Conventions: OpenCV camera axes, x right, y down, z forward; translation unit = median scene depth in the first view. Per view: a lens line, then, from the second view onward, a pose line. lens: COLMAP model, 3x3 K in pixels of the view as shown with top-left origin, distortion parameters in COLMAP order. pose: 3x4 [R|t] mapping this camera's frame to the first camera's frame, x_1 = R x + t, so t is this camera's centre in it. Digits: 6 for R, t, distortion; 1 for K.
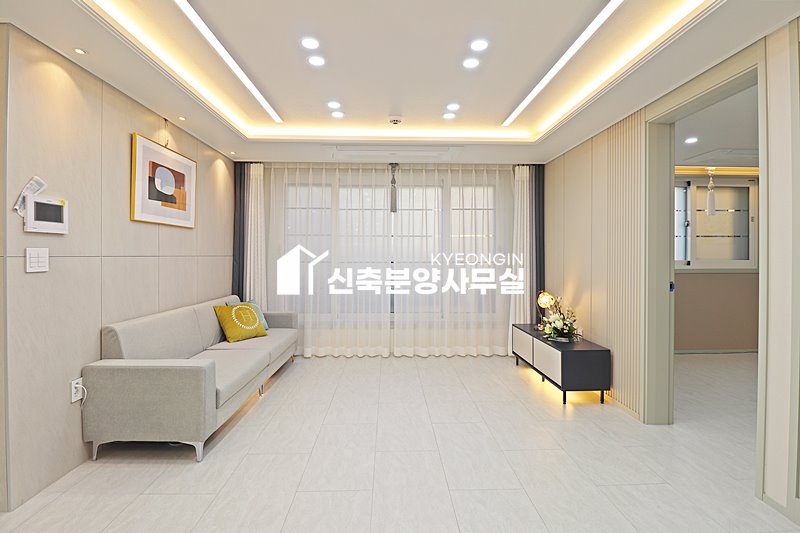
lens RADIAL K [[387.4, 0, 399.4], [0, 387.4, 258.1], [0, 0, 1]] dist [-0.011932, -0.001435]
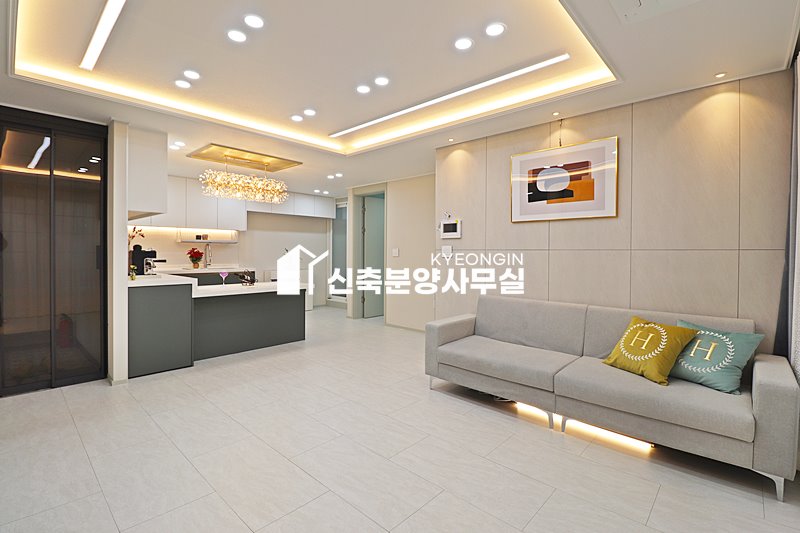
lens RADIAL K [[370.1, 0, 405.2], [0, 370.1, 257.9], [0, 0, 1]] dist [-0.000557, -0.014142]
pose [[-0.695049, 0.008021, -0.718918, 0.306873], [-0.009094, 0.999760, 0.019947, 0.000767], [0.718905, 0.020402, -0.694809, 1.037116]]
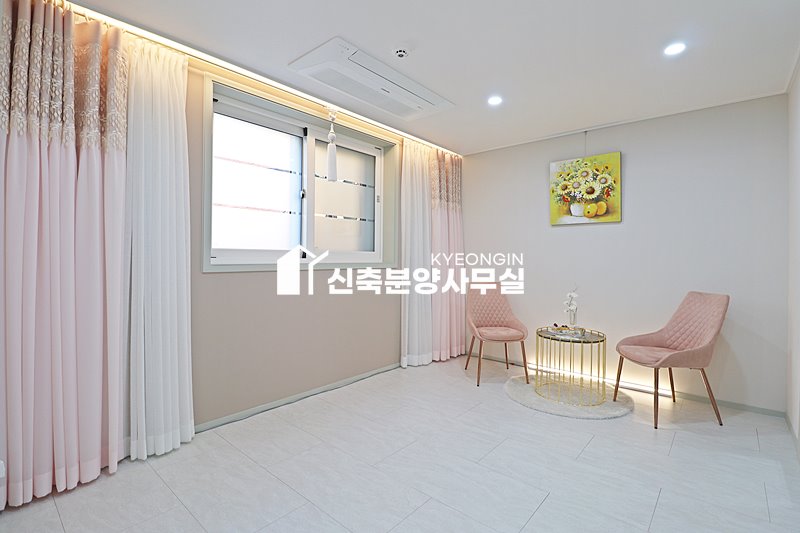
lens RADIAL K [[370.1, 0, 405.2], [0, 370.1, 257.9], [0, 0, 1]] dist [-0.000557, -0.014142]
pose [[0.679383, 0.003249, 0.733777, 0.501567], [-0.006949, 0.999974, 0.002006, 0.019841], [-0.733751, -0.006462, 0.679388, 0.551087]]
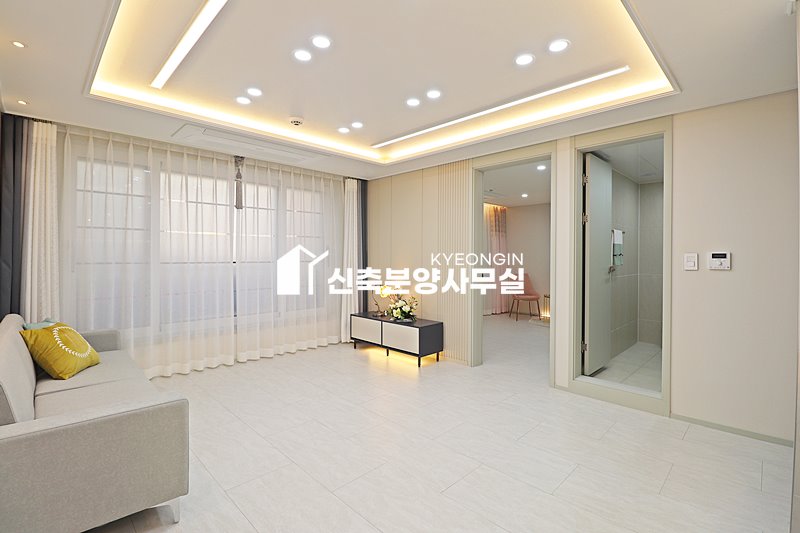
lens RADIAL K [[370.1, 0, 405.2], [0, 370.1, 257.9], [0, 0, 1]] dist [-0.000557, -0.014142]
pose [[0.725713, -0.001863, 0.687995, -0.375689], [-0.001896, 0.999987, 0.004708, -0.005185], [-0.687995, -0.004721, 0.725700, 0.080425]]
